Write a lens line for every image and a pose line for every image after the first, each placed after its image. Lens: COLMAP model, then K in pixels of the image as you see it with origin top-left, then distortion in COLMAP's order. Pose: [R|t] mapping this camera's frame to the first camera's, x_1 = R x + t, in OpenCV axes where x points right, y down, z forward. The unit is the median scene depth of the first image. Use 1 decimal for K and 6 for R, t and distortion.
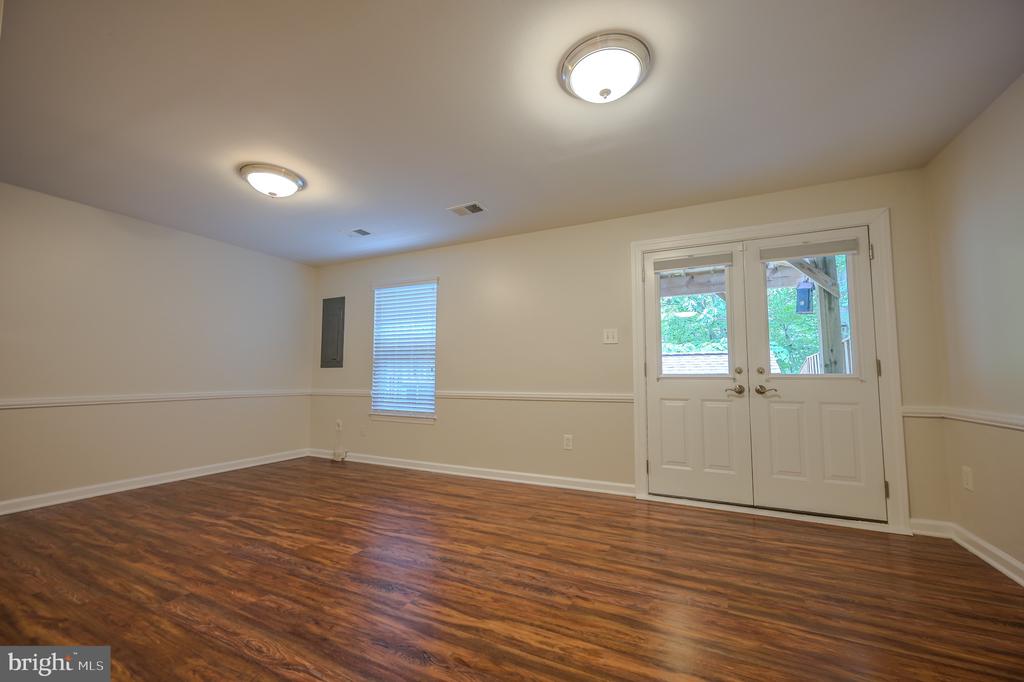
lens RADIAL K [[405.4, 0, 515.4], [0, 405.4, 343.6], [0, 0, 1]] dist [0.003807, 0.000403]
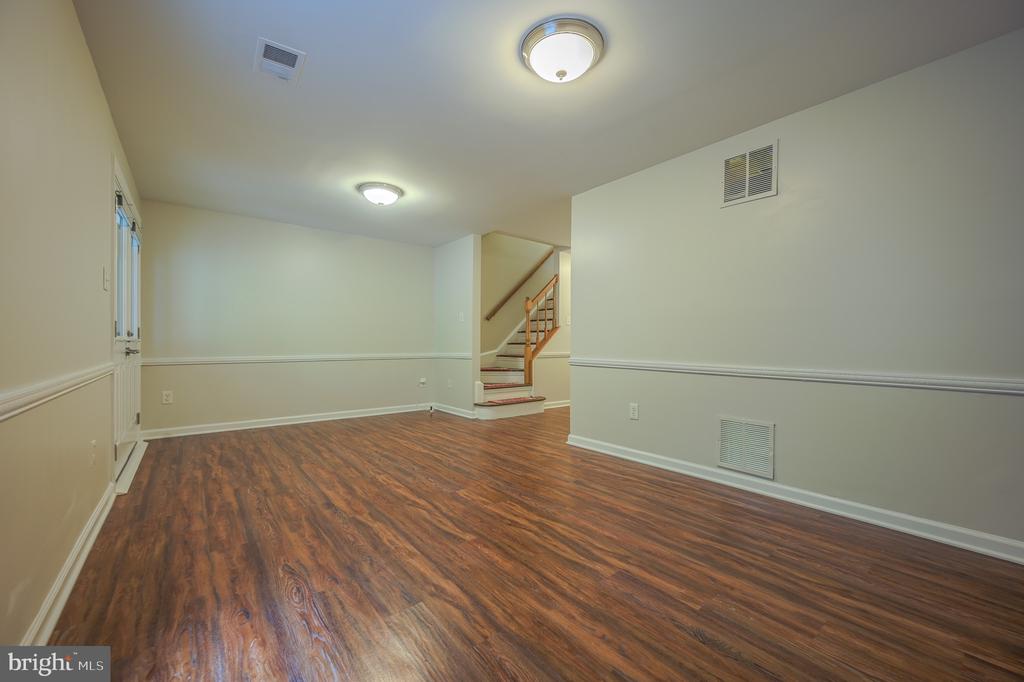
lens RADIAL K [[405.4, 0, 510.2], [0, 405.4, 344.9], [0, 0, 1]] dist [0.003807, 0.000403]
pose [[-0.899011, -0.003682, 0.437911, -0.949771], [-0.037417, 0.996954, -0.068434, 0.160237], [-0.436325, -0.077908, -0.896410, 1.866276]]
